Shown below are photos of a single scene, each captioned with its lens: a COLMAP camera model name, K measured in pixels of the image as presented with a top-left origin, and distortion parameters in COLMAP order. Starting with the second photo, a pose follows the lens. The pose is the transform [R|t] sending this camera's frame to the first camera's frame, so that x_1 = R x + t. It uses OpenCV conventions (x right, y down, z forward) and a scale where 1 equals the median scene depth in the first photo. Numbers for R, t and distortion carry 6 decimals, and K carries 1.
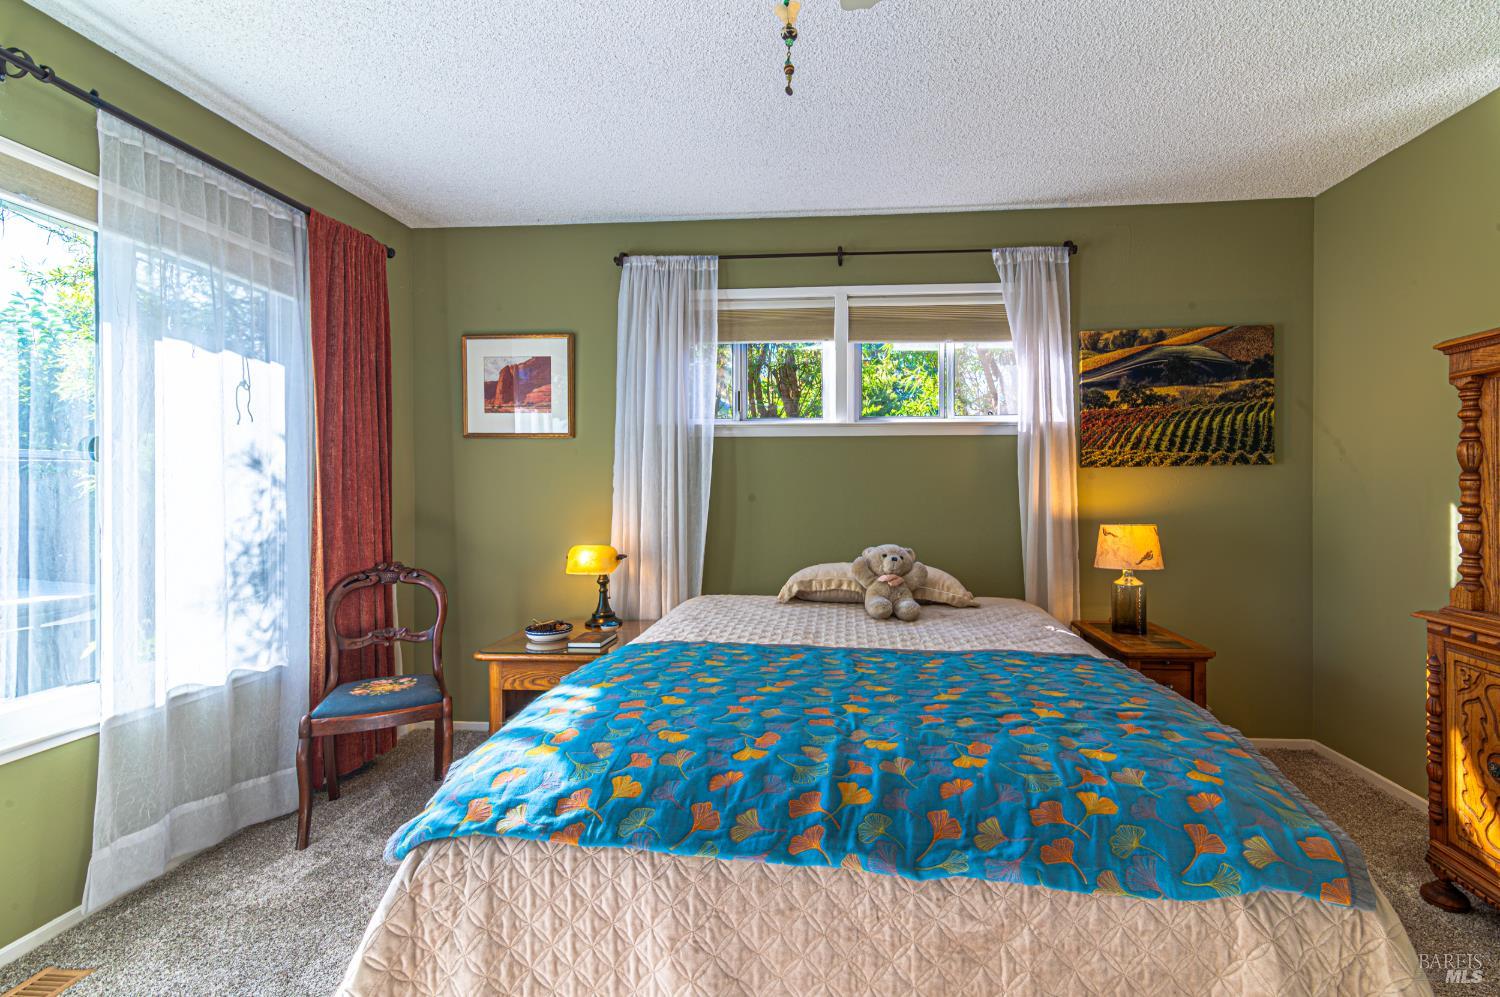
lens RADIAL K [[661.0, 0, 754.3], [0, 661.0, 494.9], [0, 0, 1]] dist [0.010113, -0.000010]
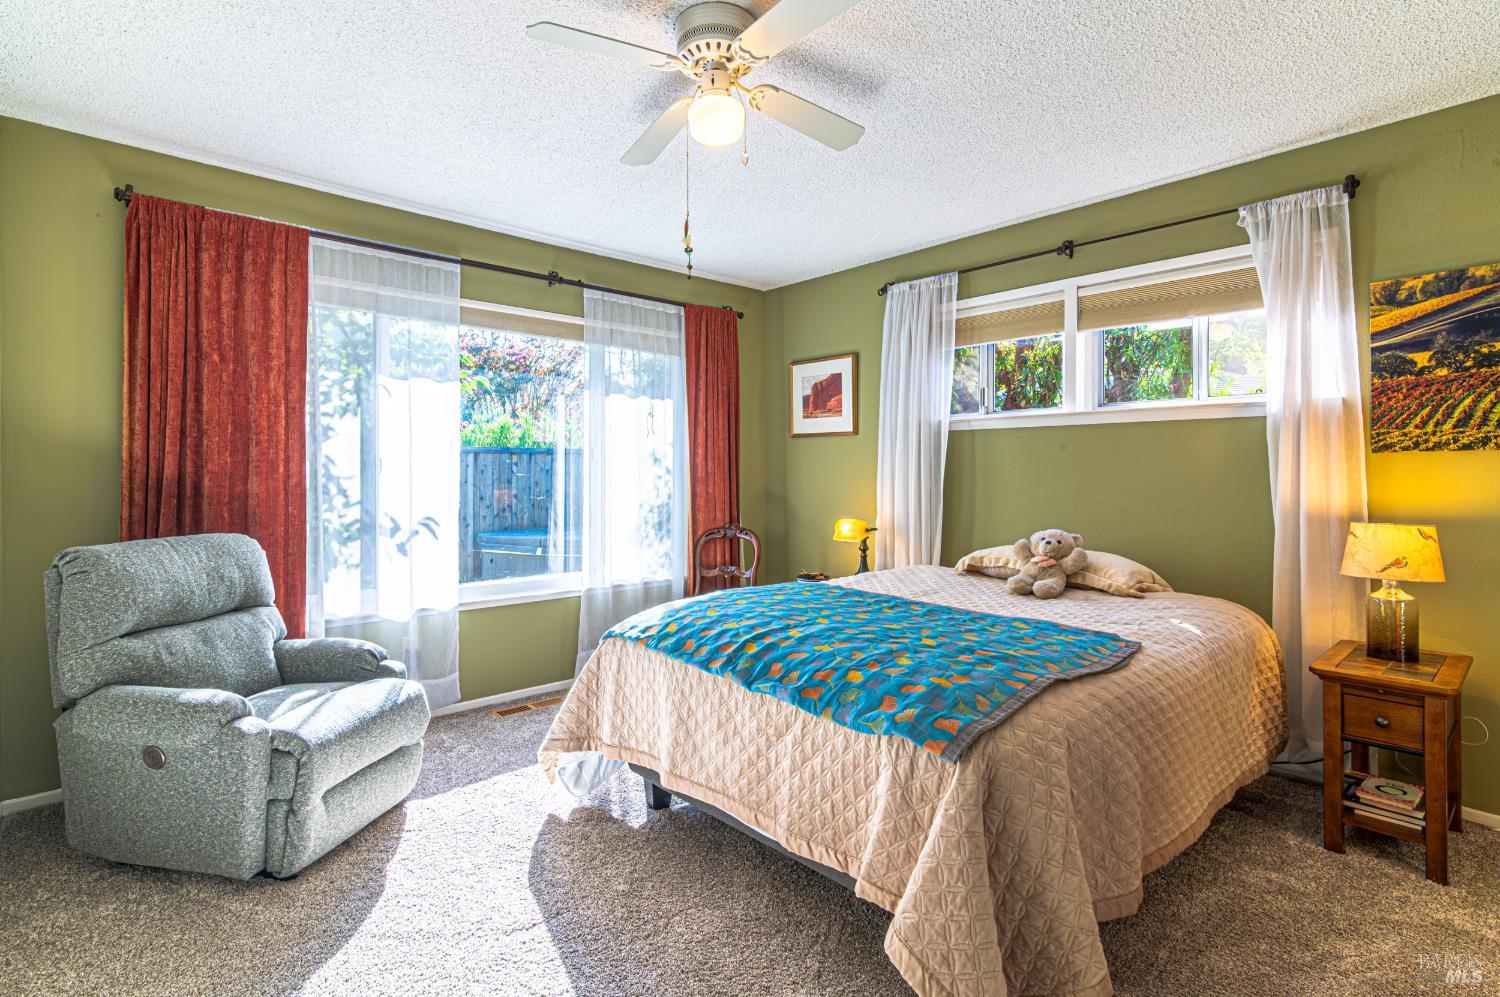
lens RADIAL K [[720.0, 0, 749.1], [0, 720.0, 491.6], [0, 0, 1]] dist [-0.003491, -0.000935]
pose [[0.728716, 0.020899, -0.684497, 0.546462], [-0.011893, 0.999770, 0.017863, -0.000417], [0.684713, -0.004877, 0.728796, -0.151292]]
